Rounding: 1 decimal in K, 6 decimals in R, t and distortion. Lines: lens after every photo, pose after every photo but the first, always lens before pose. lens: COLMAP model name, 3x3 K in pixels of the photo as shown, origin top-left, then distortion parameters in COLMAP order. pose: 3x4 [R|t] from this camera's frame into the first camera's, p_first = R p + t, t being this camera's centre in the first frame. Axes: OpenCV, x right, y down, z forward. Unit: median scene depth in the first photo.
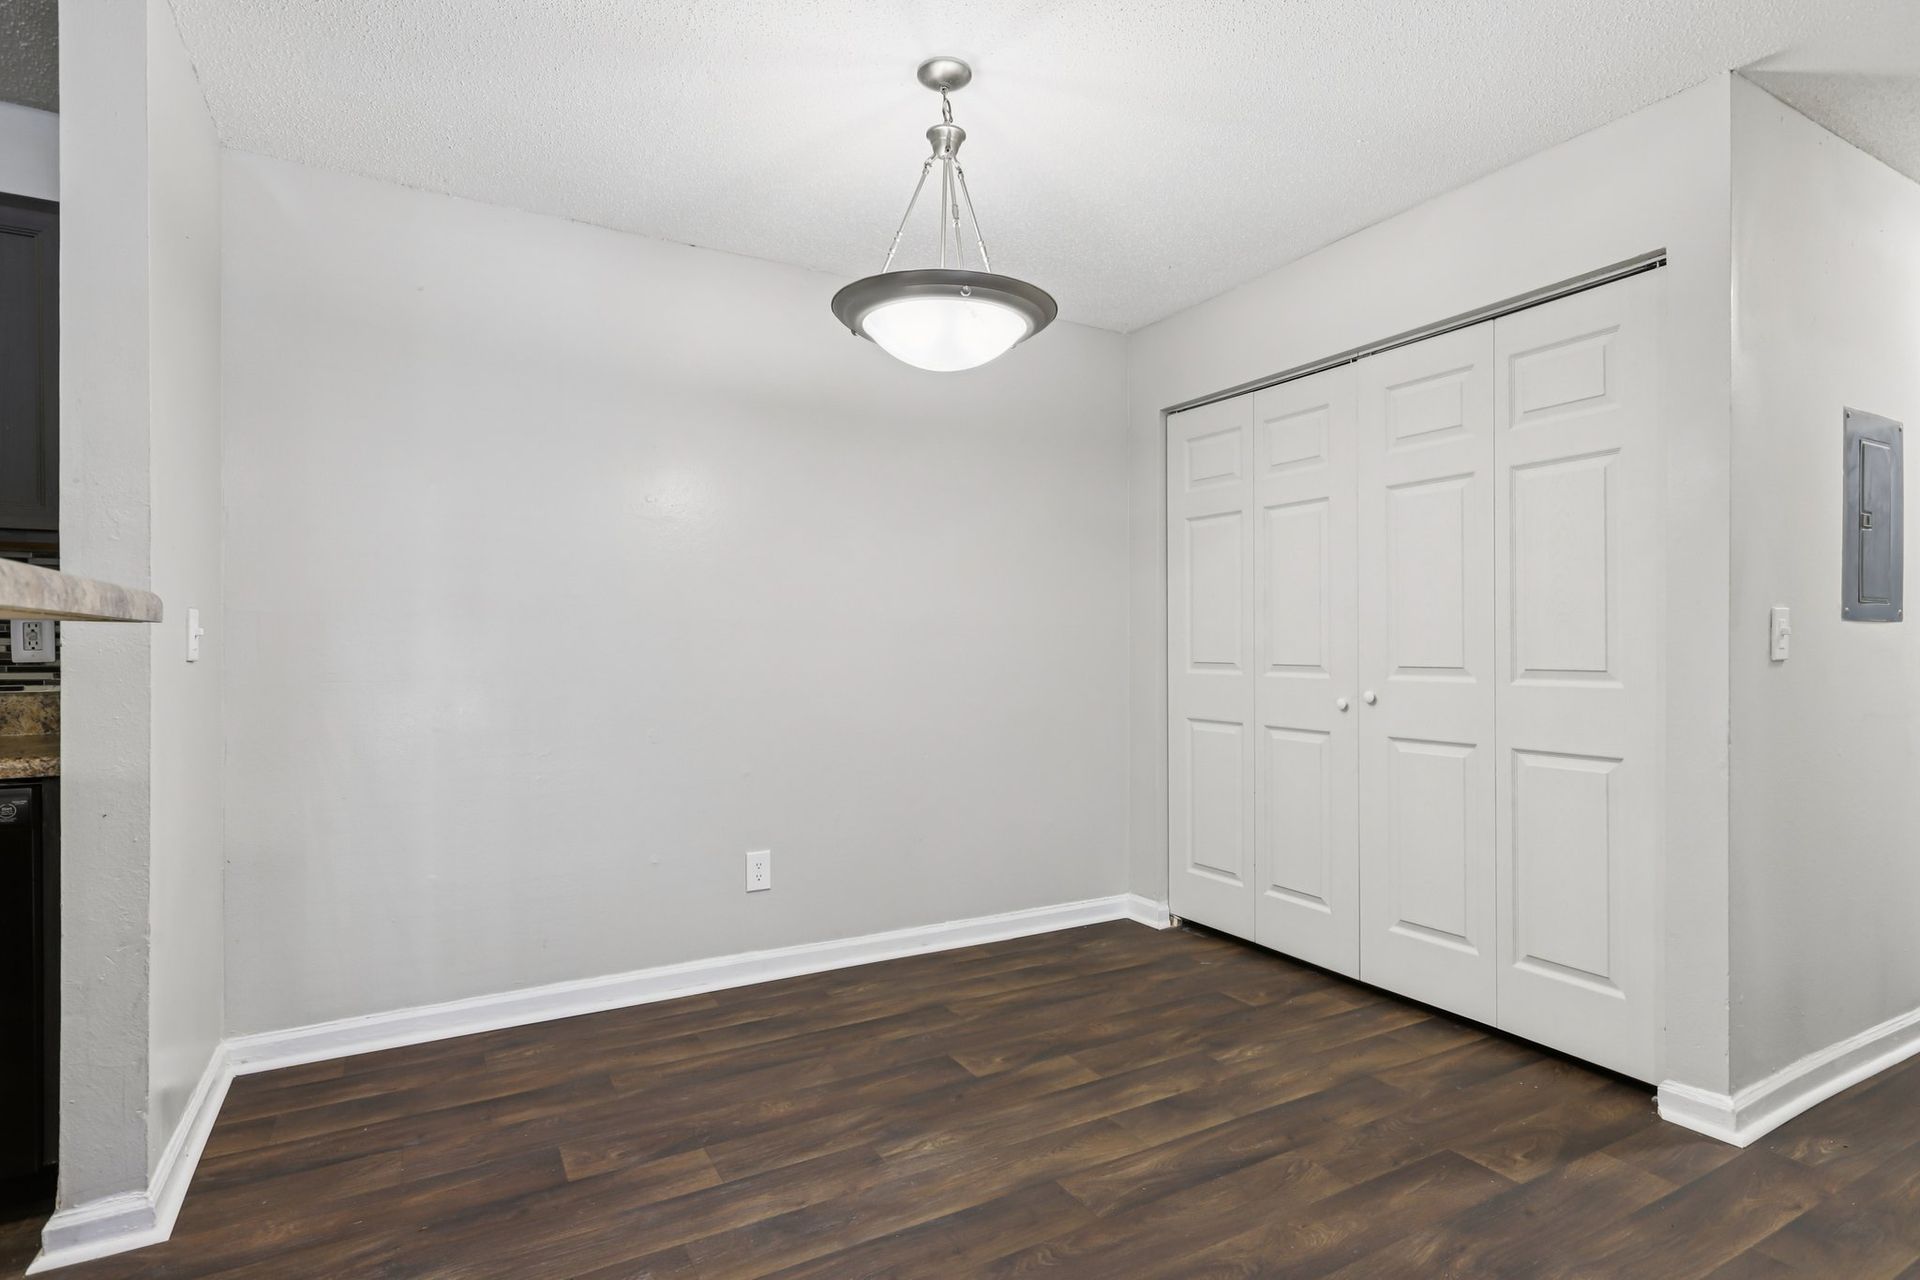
lens RADIAL K [[969.9, 0, 962.0], [0, 969.9, 641.5], [0, 0, 1]] dist [-0.000594, 0.000313]
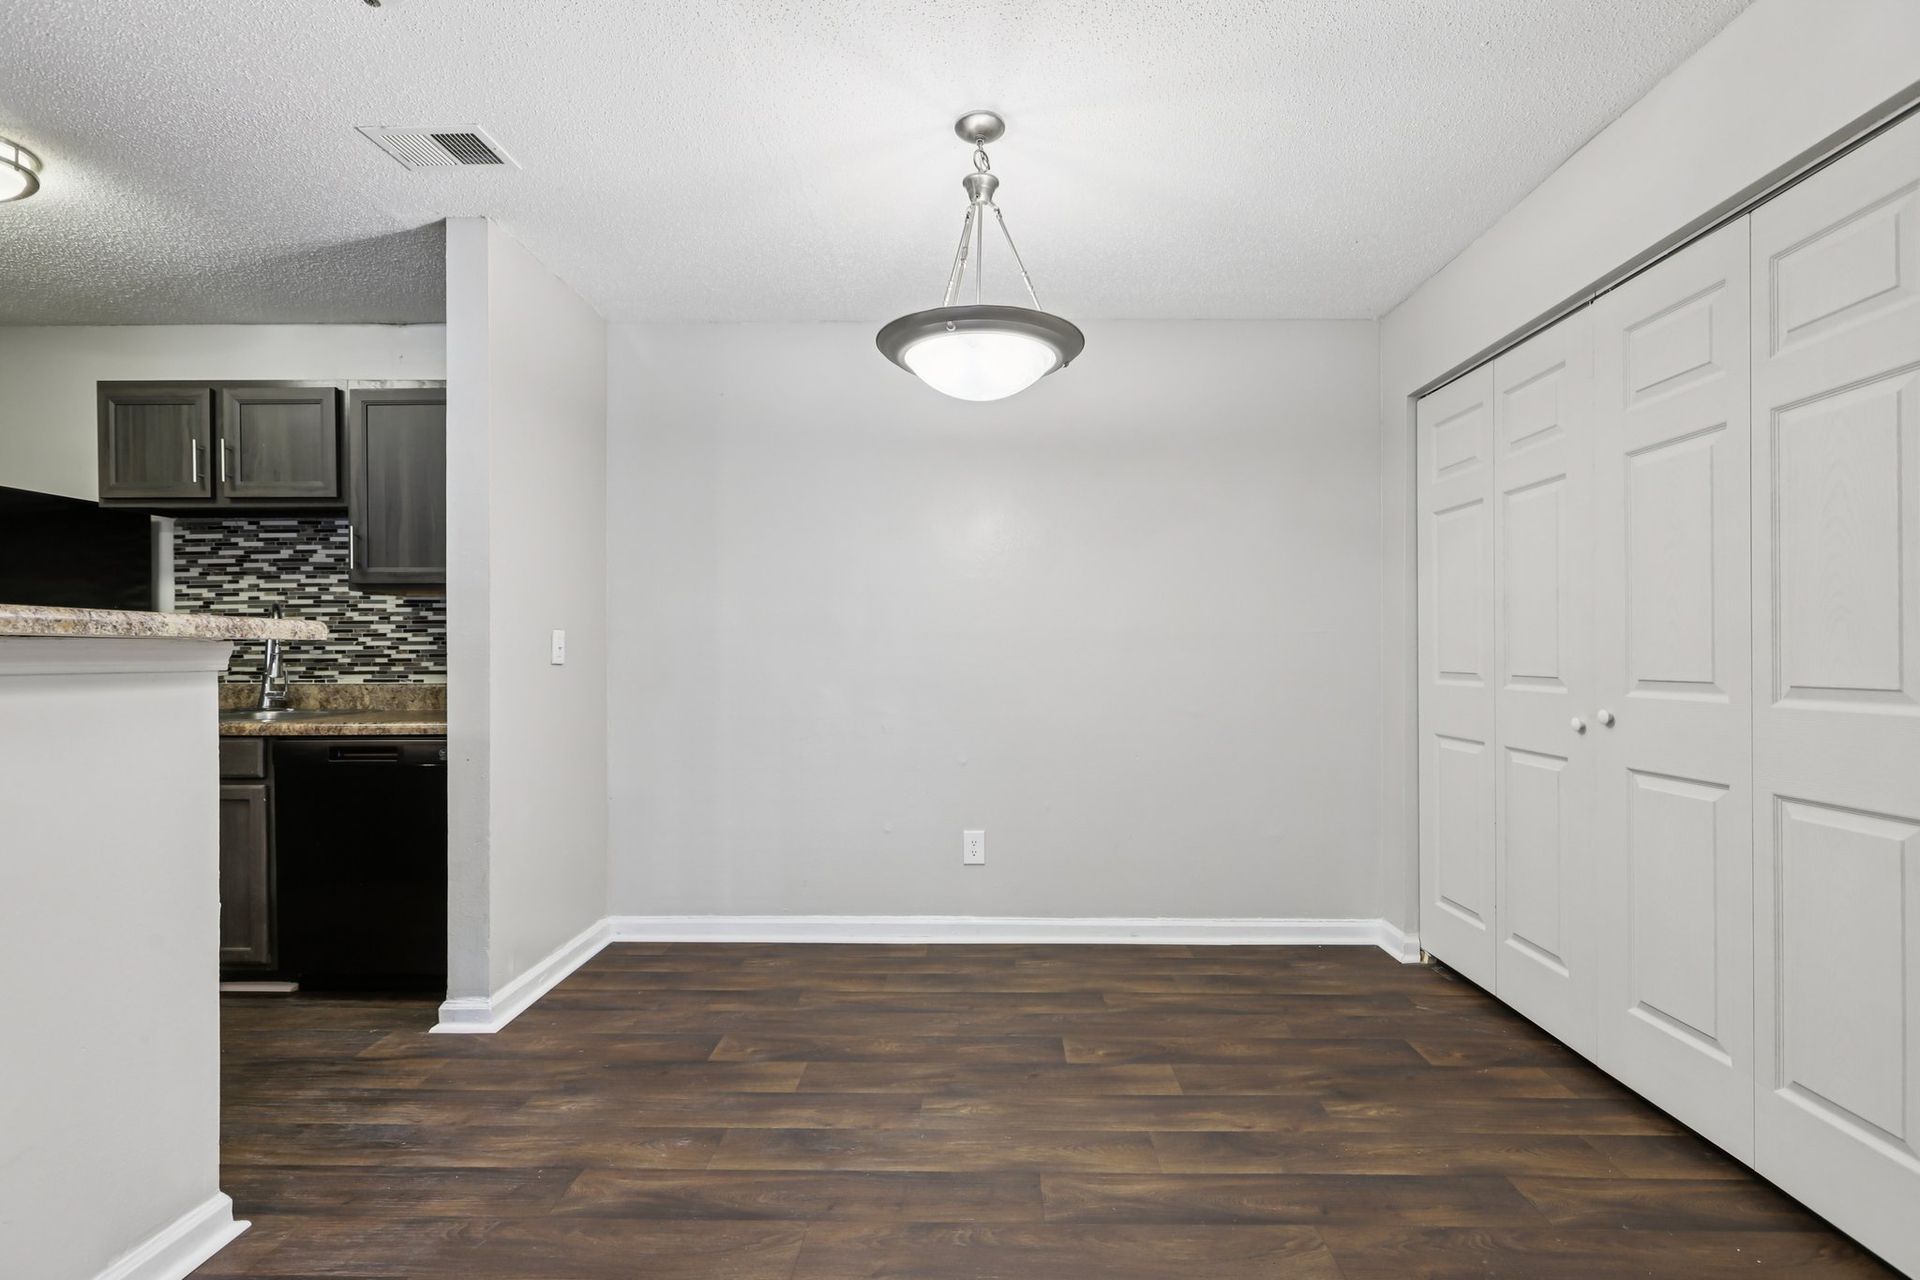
lens RADIAL K [[855.1, 0, 967.1], [0, 855.1, 651.4], [0, 0, 1]] dist [-0.002341, 0.000319]
pose [[0.861265, -0.001716, -0.508152, 0.358813], [0.002454, 0.999997, 0.000781, 0.000734], [0.508149, -0.001919, 0.861267, 0.132427]]
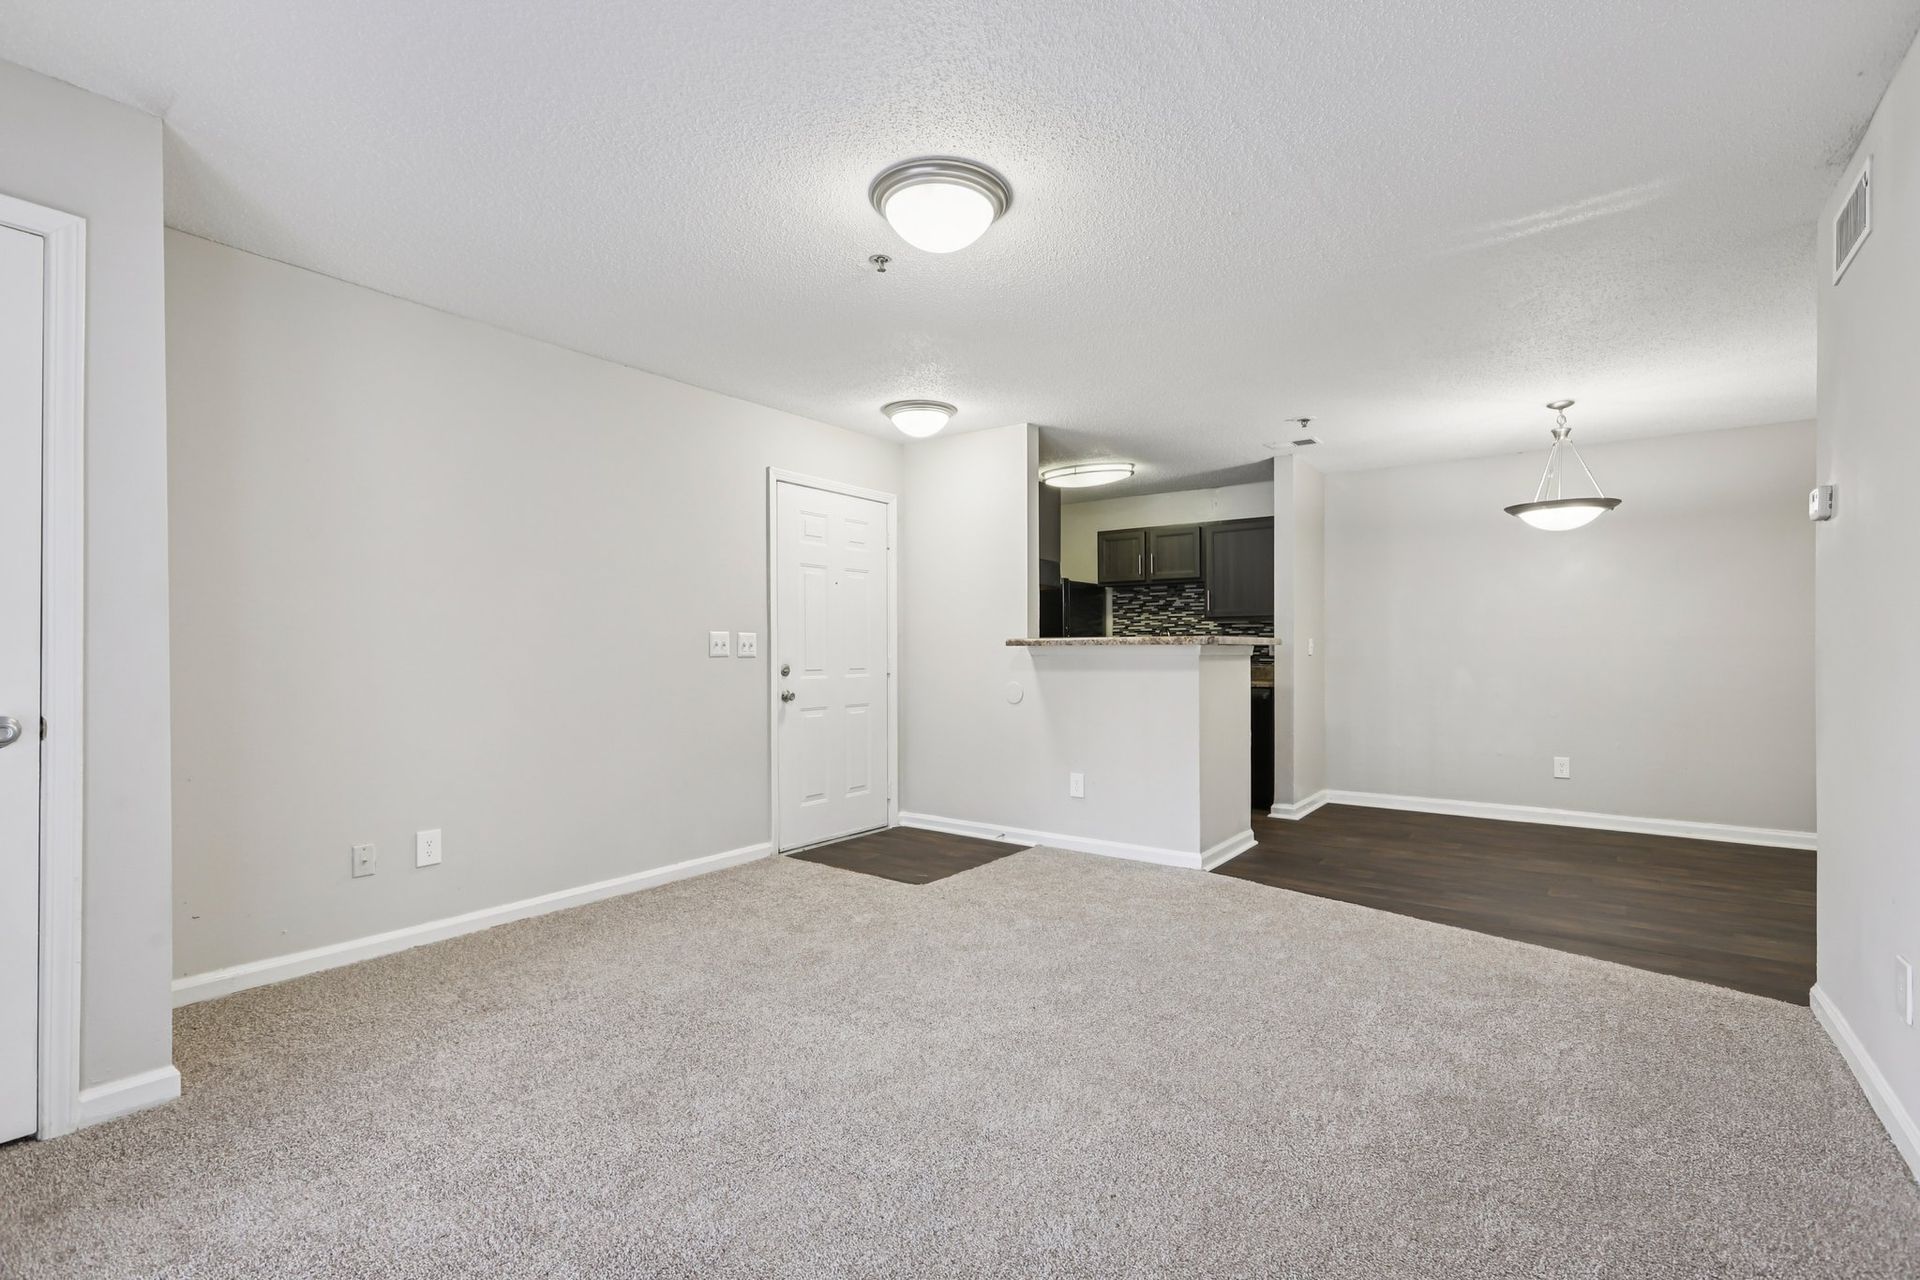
lens RADIAL K [[855.1, 0, 967.1], [0, 855.1, 651.4], [0, 0, 1]] dist [-0.002341, 0.000319]
pose [[0.409867, 0.000085, -0.912145, 0.995386], [0.003407, 0.999993, 0.001625, 0.000601], [0.912139, -0.003774, 0.409864, -0.892262]]
